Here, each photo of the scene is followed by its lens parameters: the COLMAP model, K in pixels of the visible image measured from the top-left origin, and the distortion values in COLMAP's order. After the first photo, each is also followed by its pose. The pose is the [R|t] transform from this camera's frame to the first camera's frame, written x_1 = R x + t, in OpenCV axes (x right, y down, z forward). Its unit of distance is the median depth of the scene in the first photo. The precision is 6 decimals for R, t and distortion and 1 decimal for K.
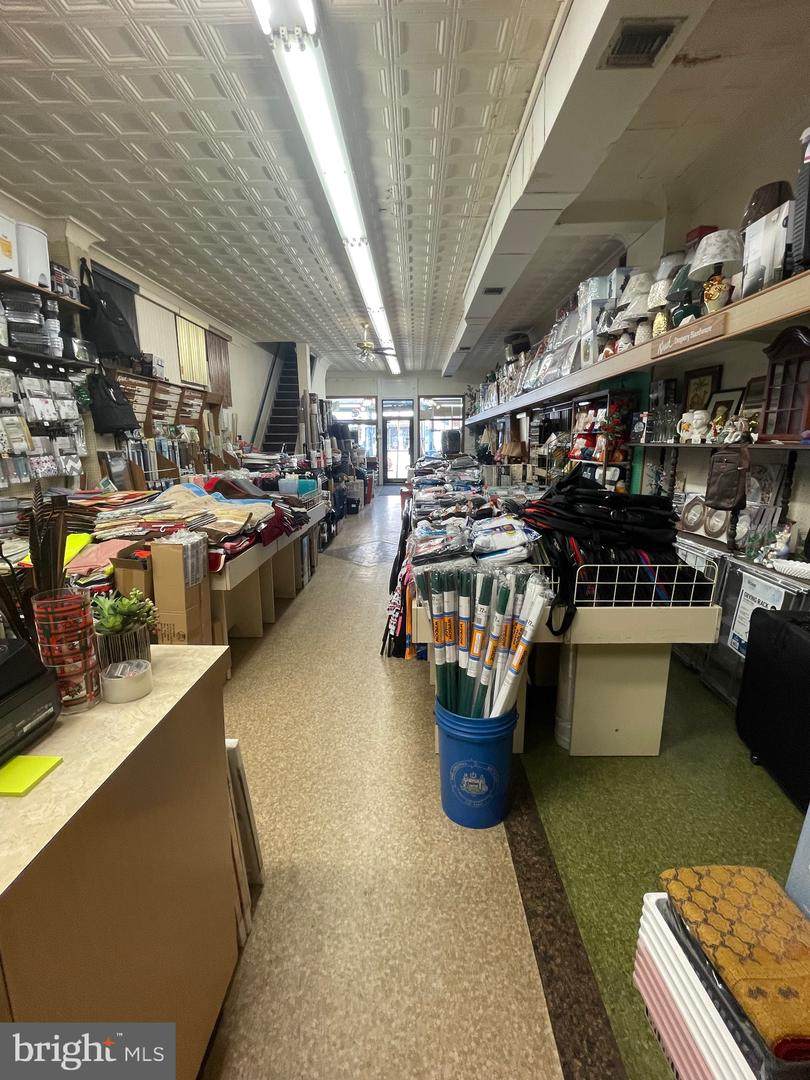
lens RADIAL K [[479.9, 0, 410.4], [0, 479.9, 540.8], [0, 0, 1]] dist [-0.004841, 0.000430]
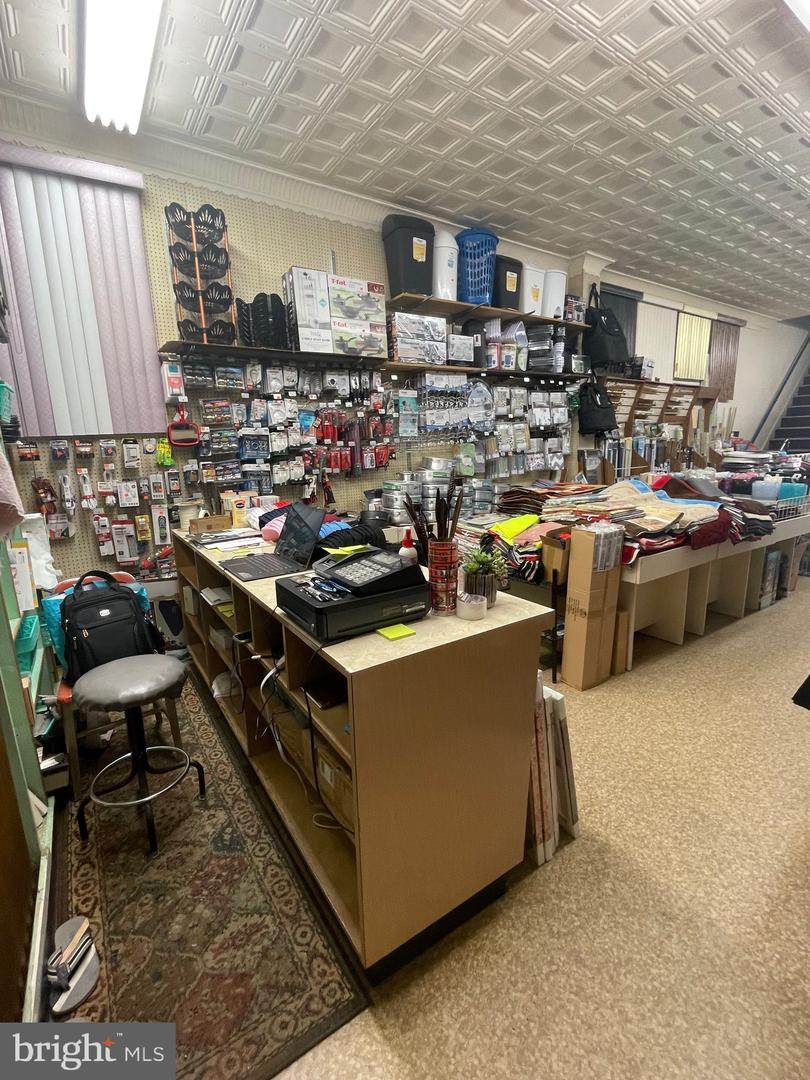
lens RADIAL K [[479.9, 0, 409.9], [0, 479.9, 541.7], [0, 0, 1]] dist [-0.004841, 0.000430]
pose [[0.580601, 0.148135, -0.800599, 0.084890], [-0.143921, 0.986498, 0.078159, 0.001519], [0.801367, 0.069844, 0.594082, -0.006494]]
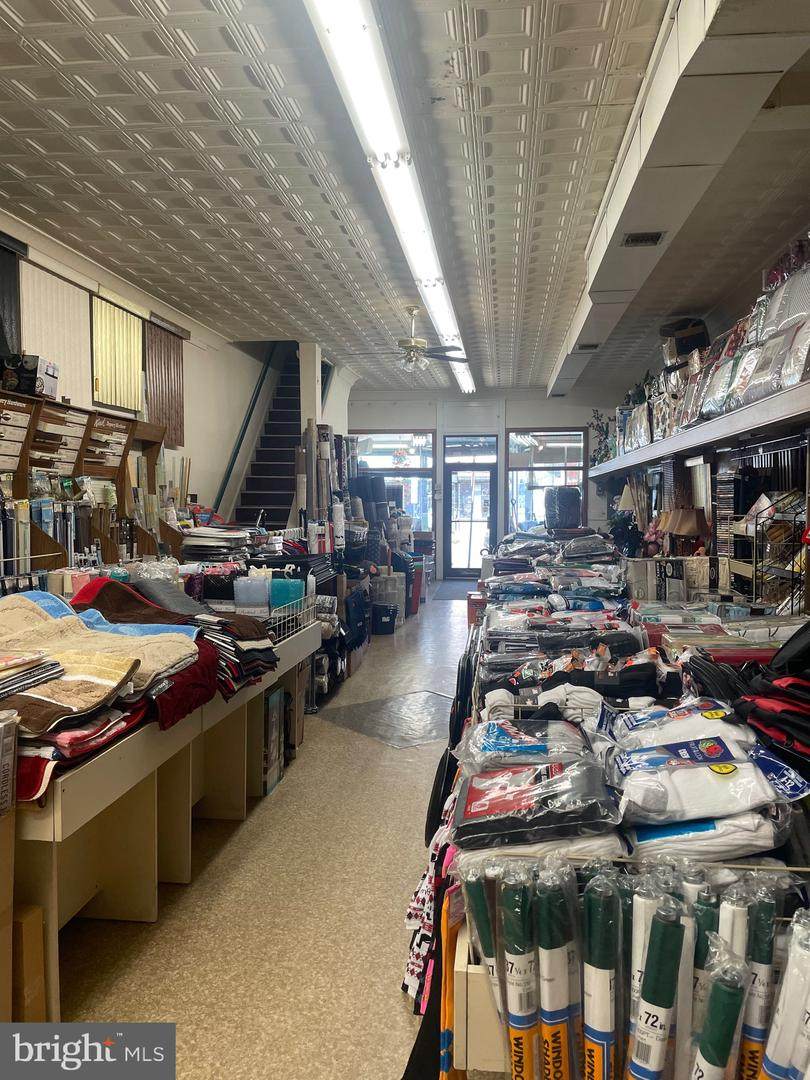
lens RADIAL K [[826.2, 0, 406.9], [0, 826.2, 536.0], [0, 0, 1]] dist [0.063141, -0.051813]
pose [[0.994485, 0.010973, -0.104308, 0.012802], [-0.028009, 0.986179, -0.163301, -0.033748], [0.101074, 0.165322, 0.981047, 0.125769]]
